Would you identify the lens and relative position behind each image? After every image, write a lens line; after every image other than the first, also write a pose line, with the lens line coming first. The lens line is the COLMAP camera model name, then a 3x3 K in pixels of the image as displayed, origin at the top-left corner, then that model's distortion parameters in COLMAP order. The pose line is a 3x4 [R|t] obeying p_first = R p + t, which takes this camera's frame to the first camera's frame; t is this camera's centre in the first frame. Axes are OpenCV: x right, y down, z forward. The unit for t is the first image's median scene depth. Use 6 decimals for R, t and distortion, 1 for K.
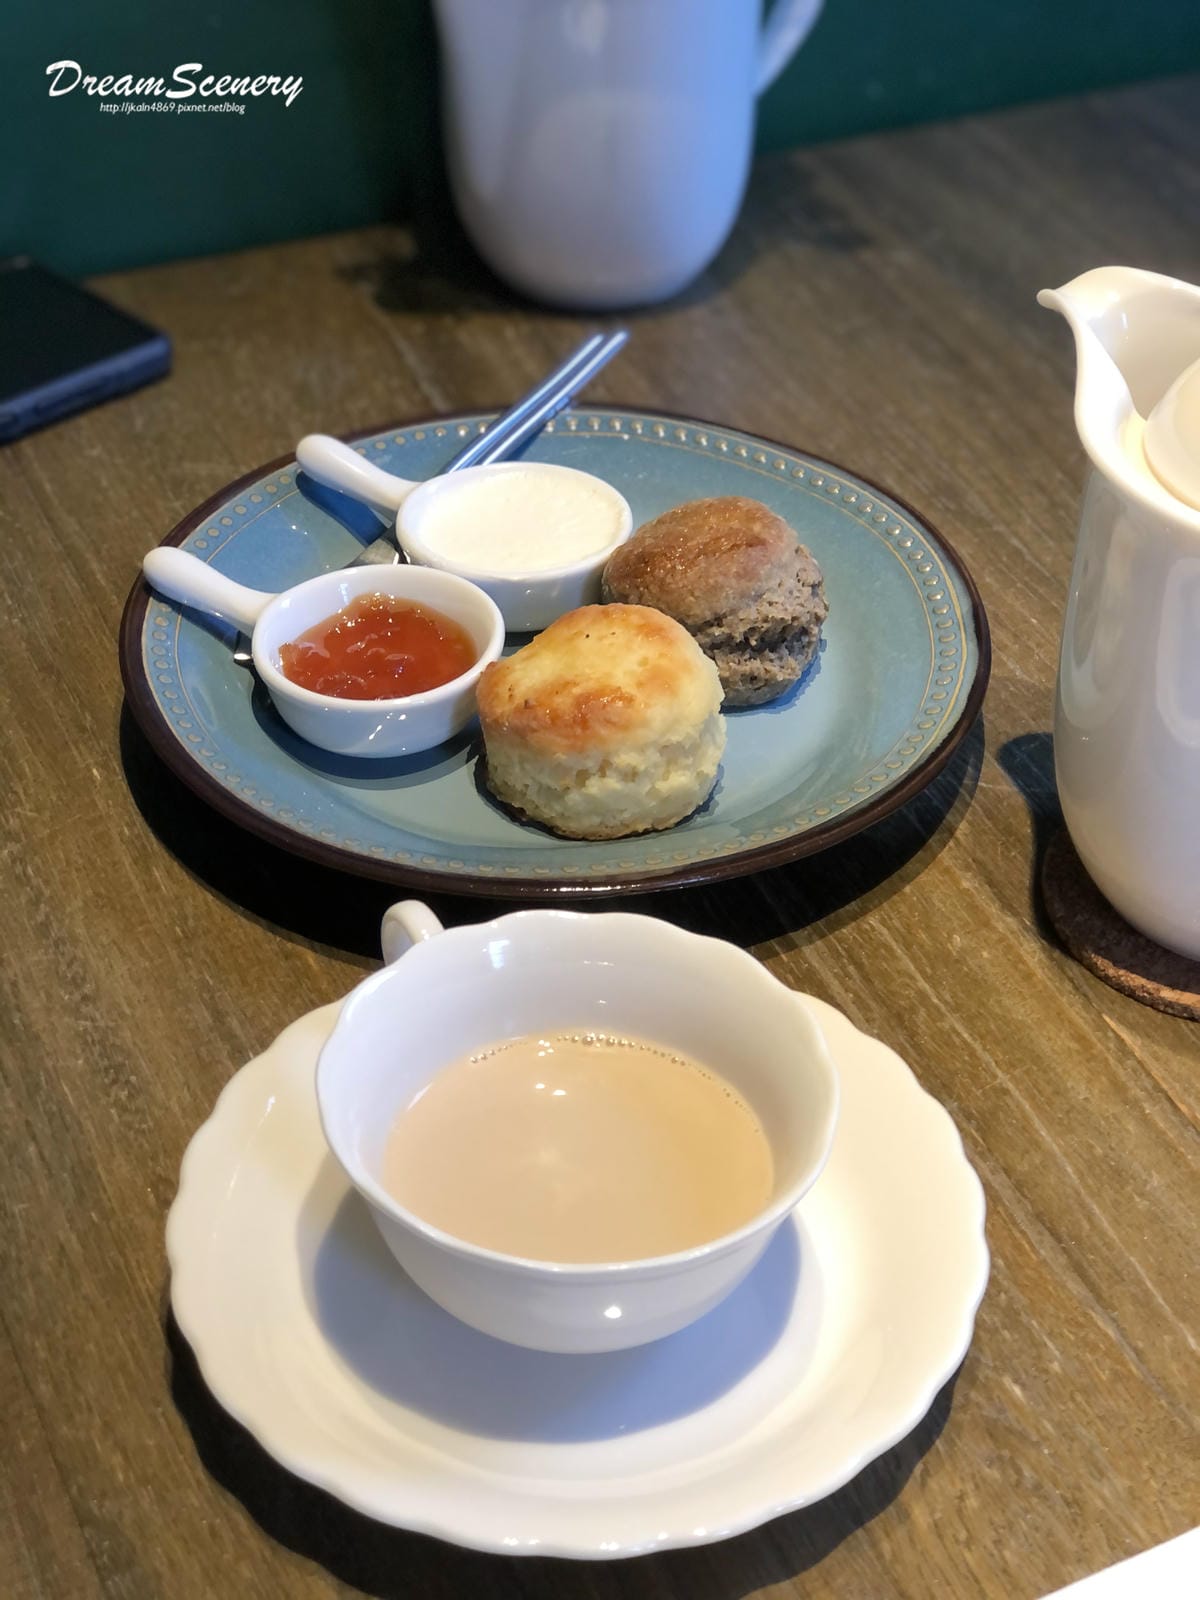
lens RADIAL K [[2596.7, 0, 600.0], [0, 2596.7, 800.0], [0, 0, 1]] dist [0.020260, 0.224692]
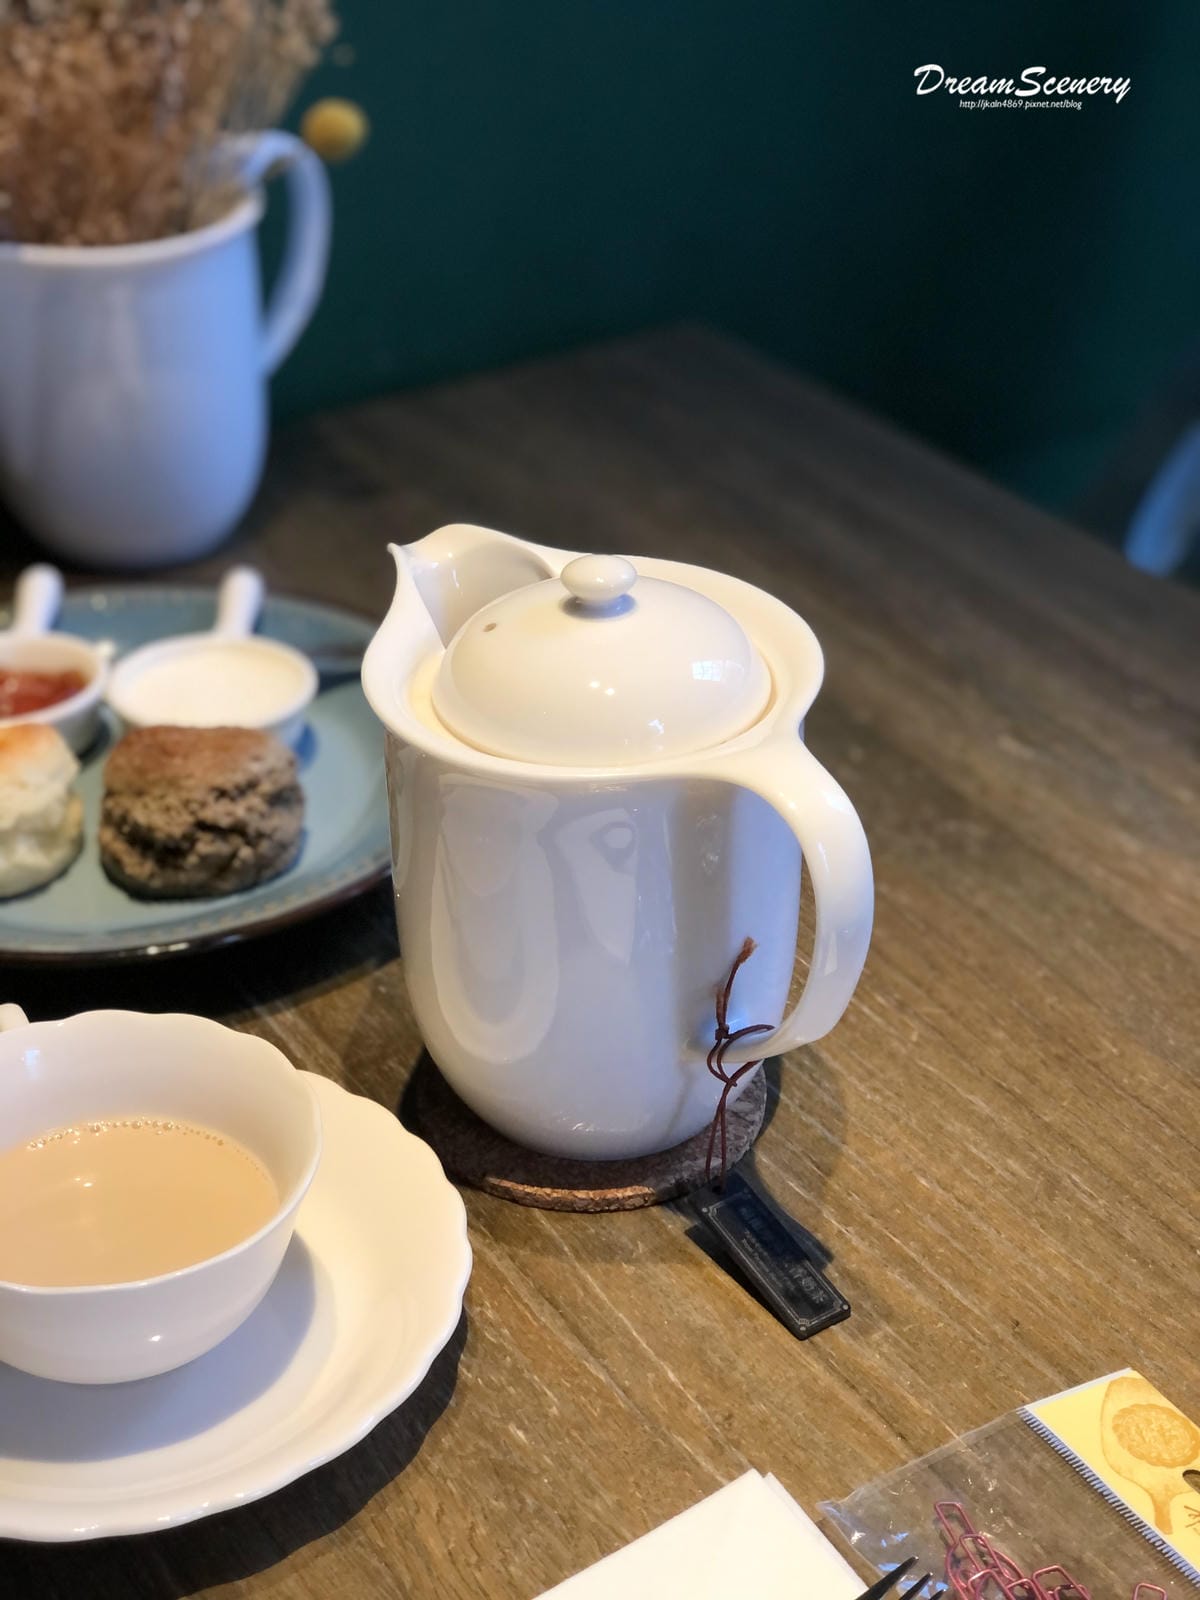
lens RADIAL K [[2596.7, 0, 600.0], [0, 2596.7, 800.0], [0, 0, 1]] dist [0.020260, 0.224692]
pose [[0.987657, -0.093992, 0.125297, 0.076373], [0.107434, 0.988627, -0.105231, 0.074372], [-0.113981, 0.117394, 0.986523, -0.154493]]
